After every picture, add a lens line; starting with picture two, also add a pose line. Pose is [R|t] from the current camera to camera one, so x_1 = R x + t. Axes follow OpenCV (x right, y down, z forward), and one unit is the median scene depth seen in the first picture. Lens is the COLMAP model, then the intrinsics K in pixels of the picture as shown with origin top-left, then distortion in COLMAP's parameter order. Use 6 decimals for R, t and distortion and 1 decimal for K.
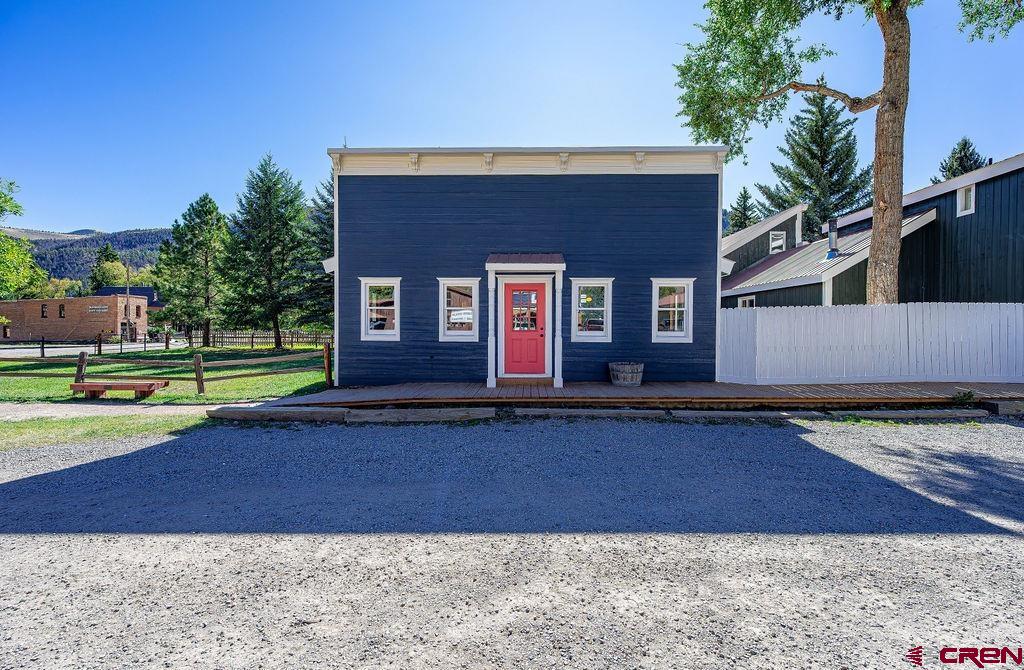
lens RADIAL K [[310.2, 0, 512.0], [0, 310.2, 335.0], [0, 0, 1]] dist [-0.000202, 0.000022]
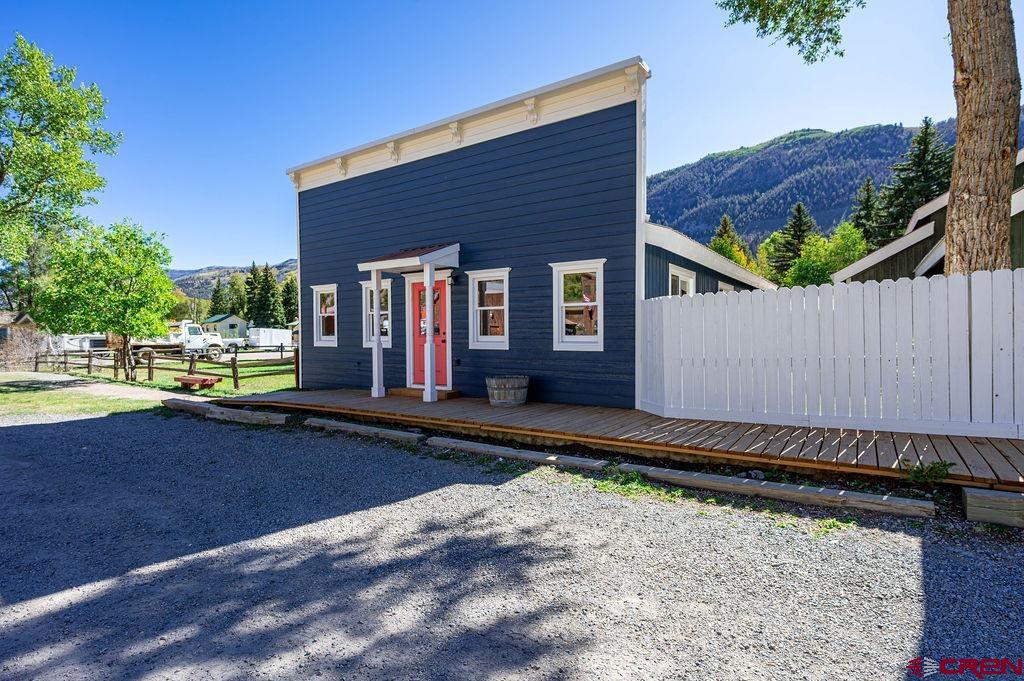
lens RADIAL K [[486.4, 0, 512.0], [0, 486.4, 340.5], [0, 0, 1]] dist [-0.000616, -0.000480]
pose [[0.846806, -0.000089, -0.531902, 0.951717], [-0.003452, 0.999978, -0.005663, 0.007205], [0.531891, 0.006632, 0.846787, -0.031797]]
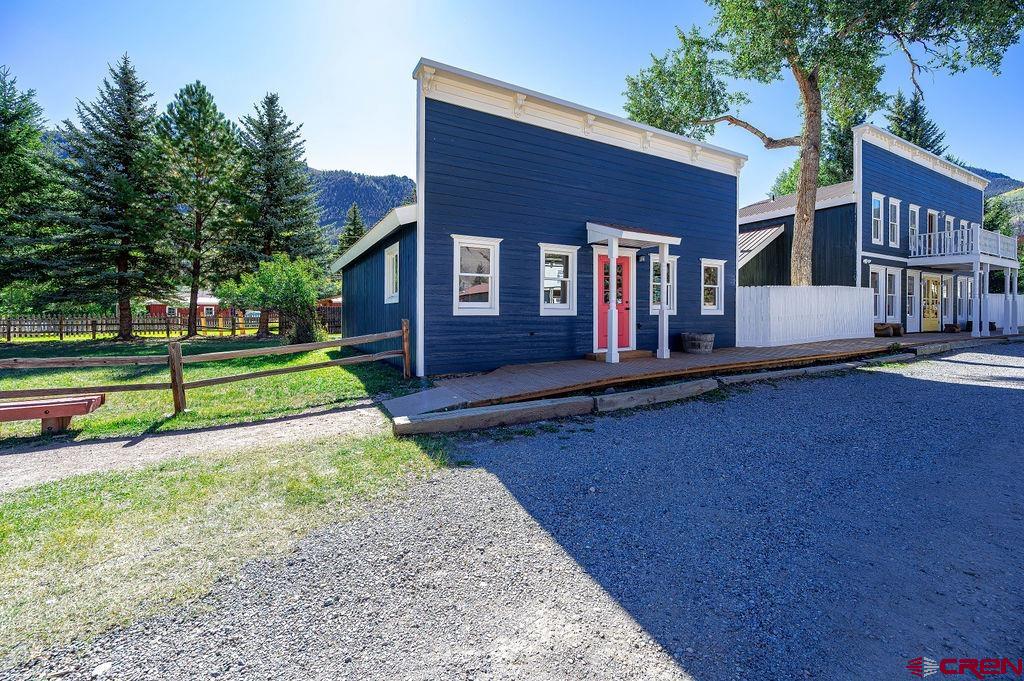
lens RADIAL K [[418.2, 0, 511.2], [0, 418.2, 306.3], [0, 0, 1]] dist [-0.002901, -0.000371]
pose [[0.866652, 0.001767, 0.498910, -0.886356], [-0.001761, 0.999998, -0.000483, -0.005080], [-0.498910, -0.000460, 0.866654, 0.017893]]
